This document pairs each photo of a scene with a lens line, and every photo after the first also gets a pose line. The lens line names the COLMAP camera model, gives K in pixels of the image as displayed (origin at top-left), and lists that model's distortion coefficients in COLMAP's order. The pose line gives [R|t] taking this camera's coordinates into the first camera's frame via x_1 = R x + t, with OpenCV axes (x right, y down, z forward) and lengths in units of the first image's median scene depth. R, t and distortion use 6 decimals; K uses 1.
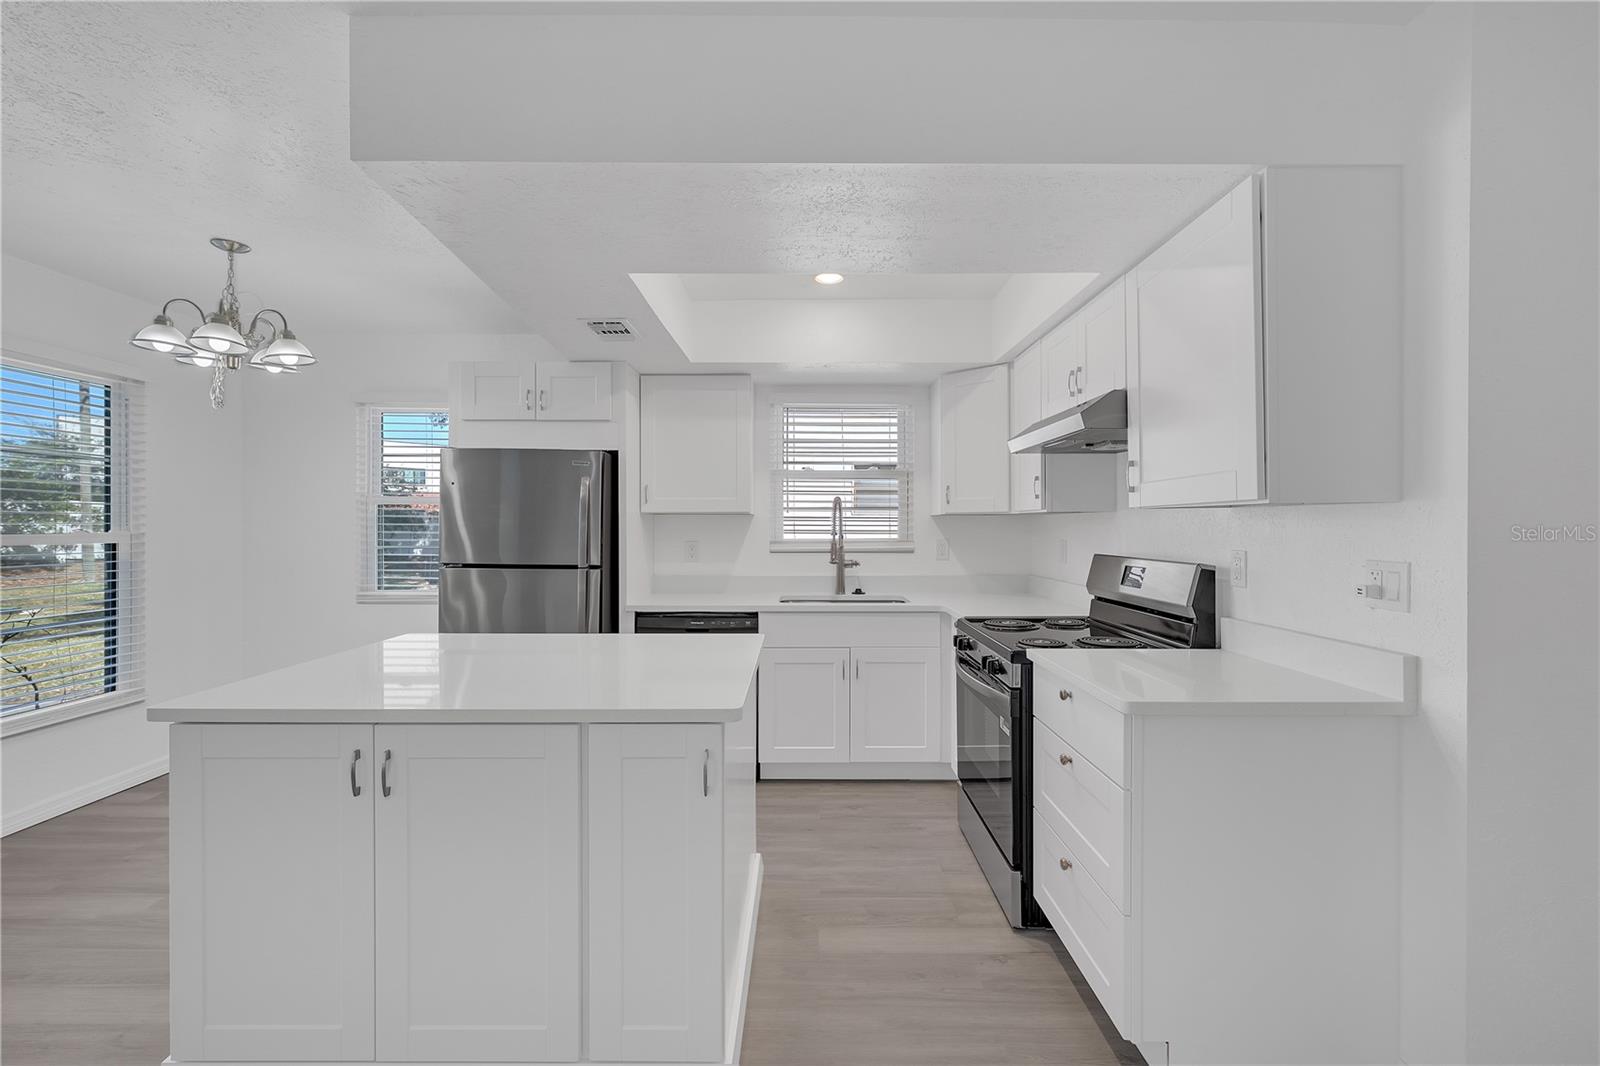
lens RADIAL K [[669.8, 0, 799.8], [0, 669.8, 526.6], [0, 0, 1]] dist [-0.003030, 0.000307]
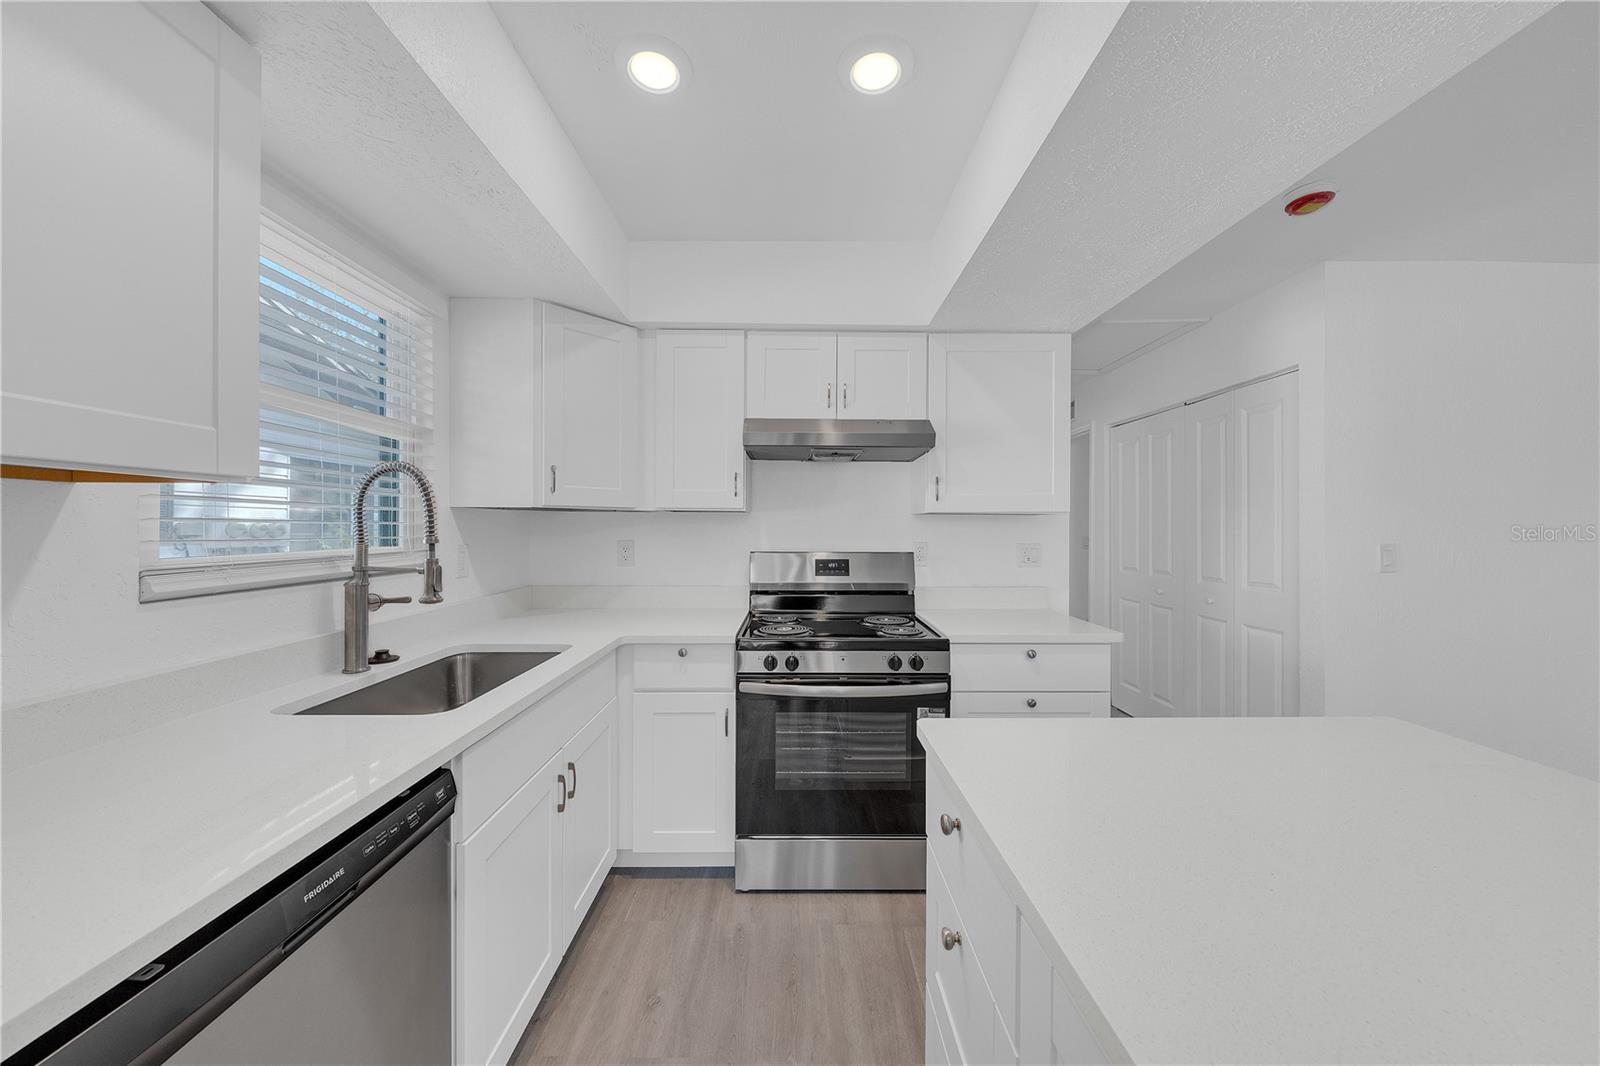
lens RADIAL K [[545.5, 0, 804.2], [0, 545.5, 529.2], [0, 0, 1]] dist [-0.002964, -0.000104]
pose [[-0.023831, -0.001450, 0.999715, -0.428686], [-0.000931, 0.999999, 0.001429, 0.003642], [-0.999716, -0.000896, -0.023832, 0.941367]]
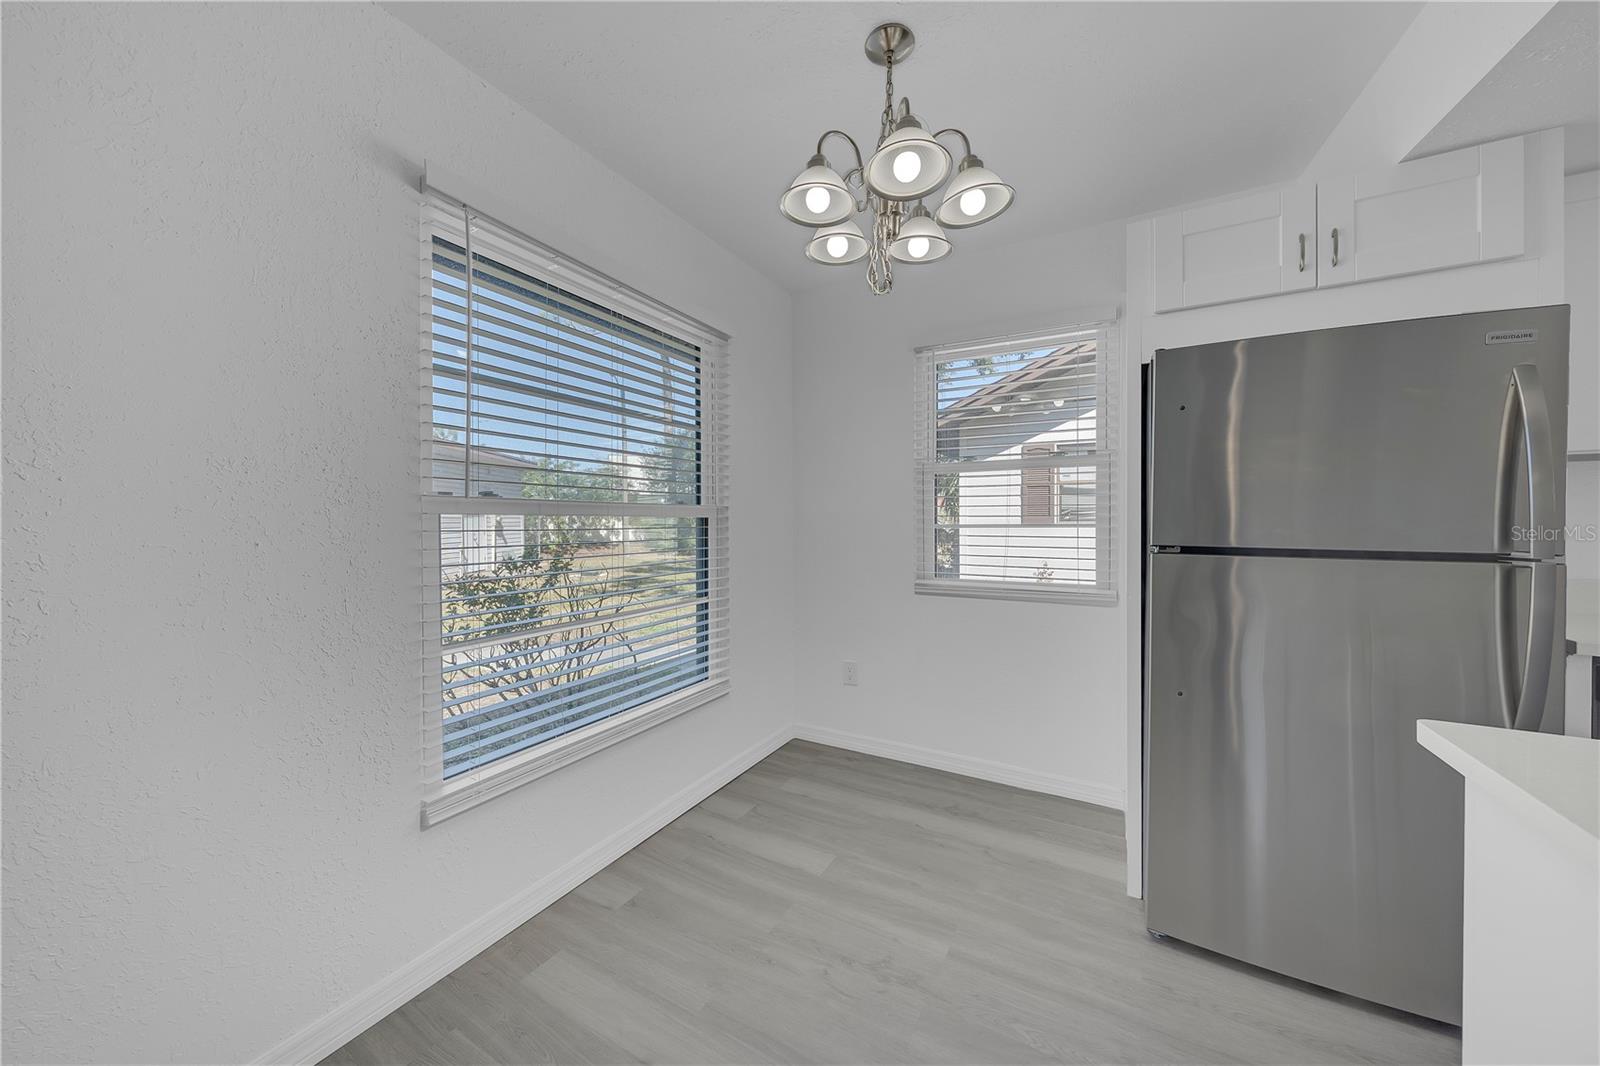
lens RADIAL K [[551.9, 0, 789.8], [0, 551.9, 526.7], [0, 0, 1]] dist [-0.005278, 0.000017]
pose [[0.869679, -0.000120, -0.493617, -0.632635], [0.003943, 0.999970, 0.006704, 0.037183], [0.493601, -0.007777, 0.869654, 0.459518]]
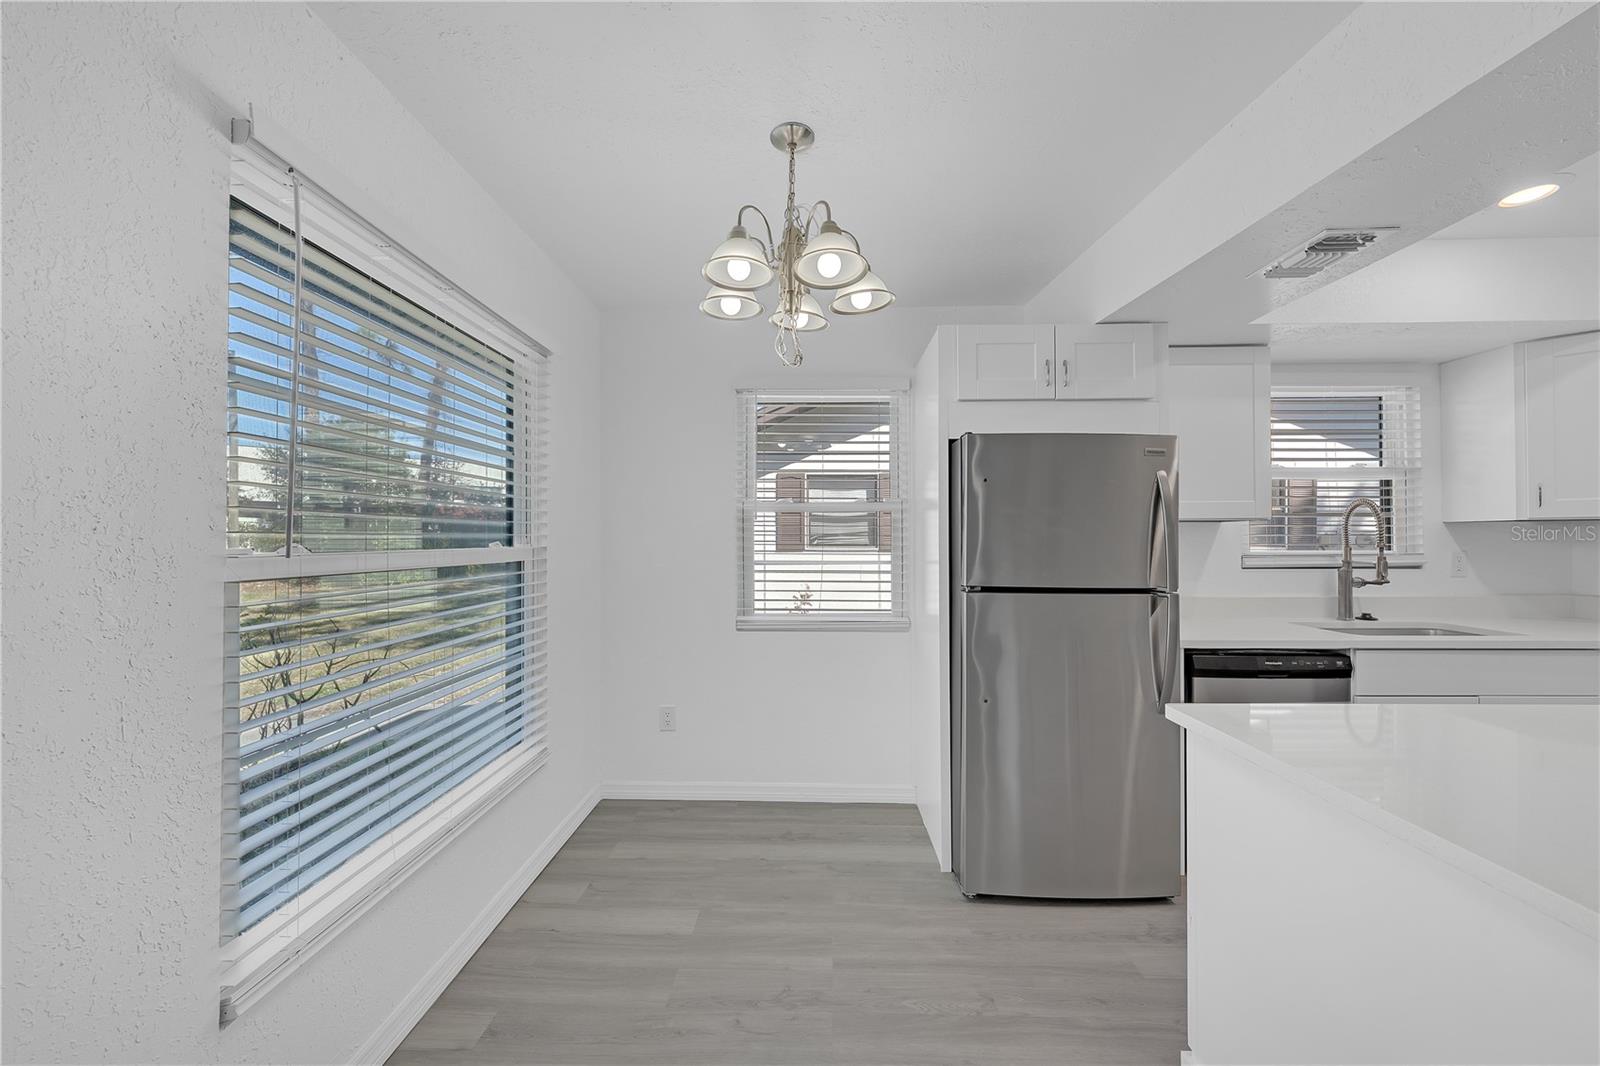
lens RADIAL K [[597.6, 0, 792.1], [0, 597.6, 532.3], [0, 0, 1]] dist [-0.007428, -0.000135]
pose [[0.999565, -0.003095, -0.029318, -0.784063], [0.002782, 0.999939, -0.010711, 0.000849], [0.029349, 0.010625, 0.999513, 0.355979]]
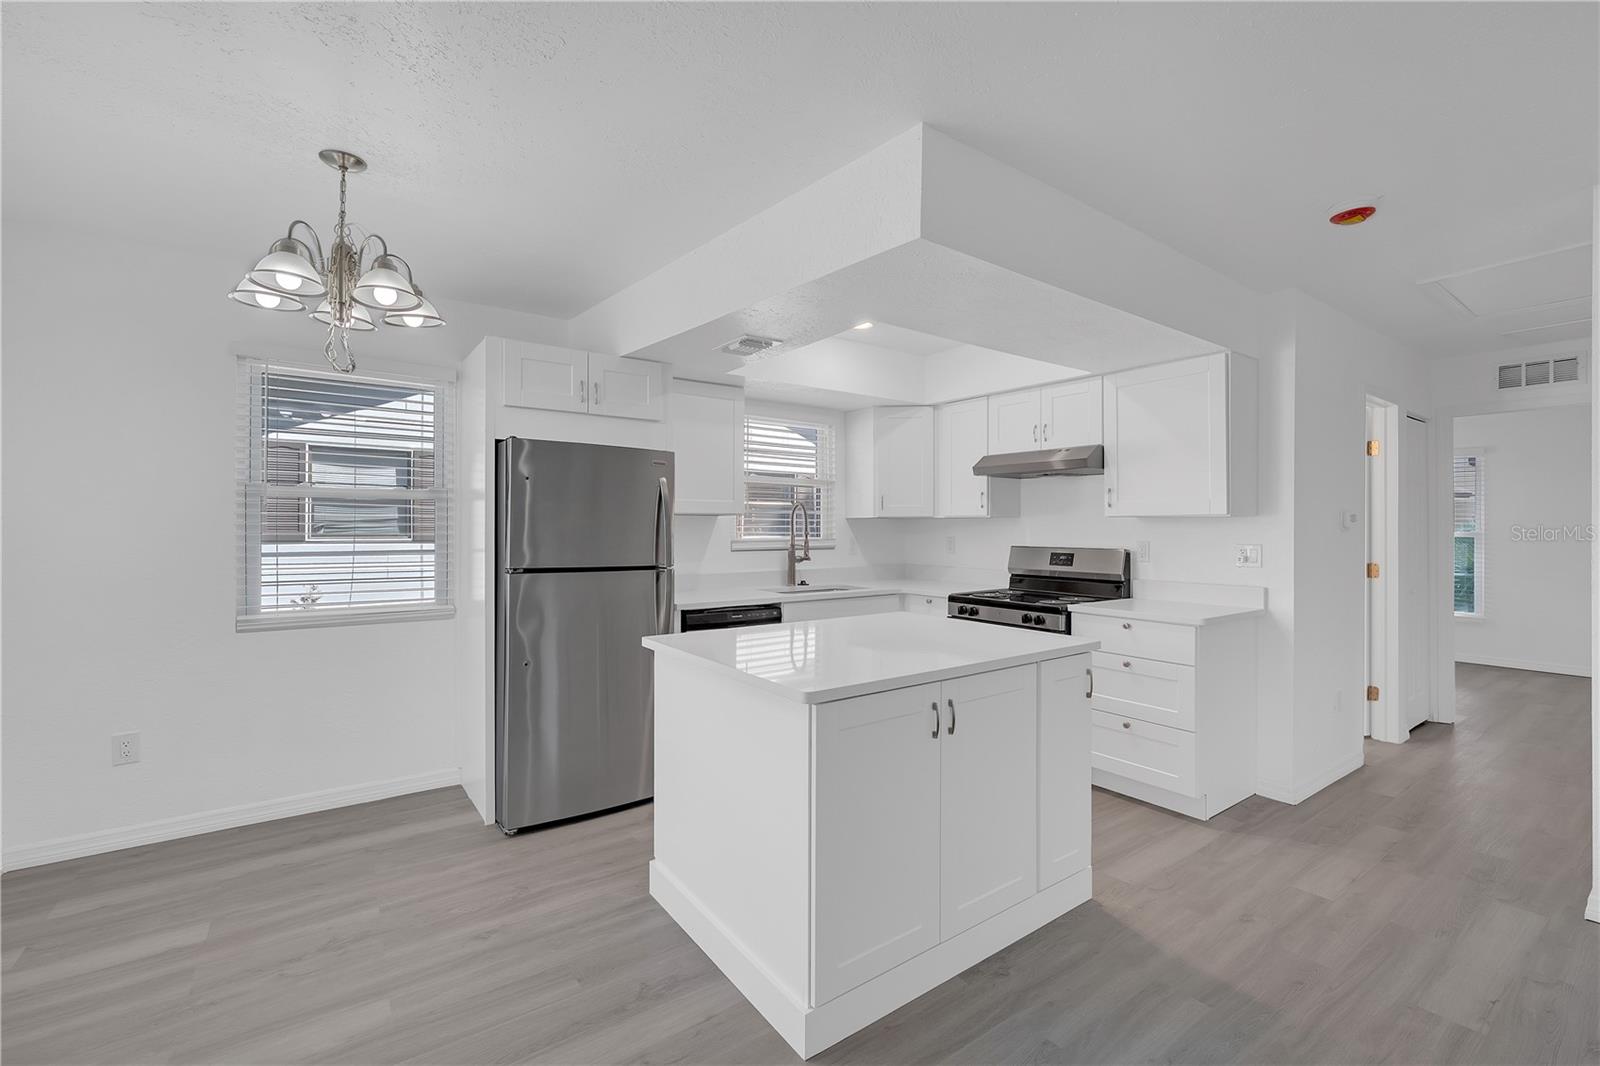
lens RADIAL K [[692.3, 0, 804.8], [0, 692.3, 527.1], [0, 0, 1]] dist [-0.000947, -0.000068]
pose [[0.802983, 0.001771, 0.596000, -0.844109], [-0.001526, 0.999998, -0.000915, 0.000682], [-0.596001, -0.000174, 0.802984, 0.043988]]
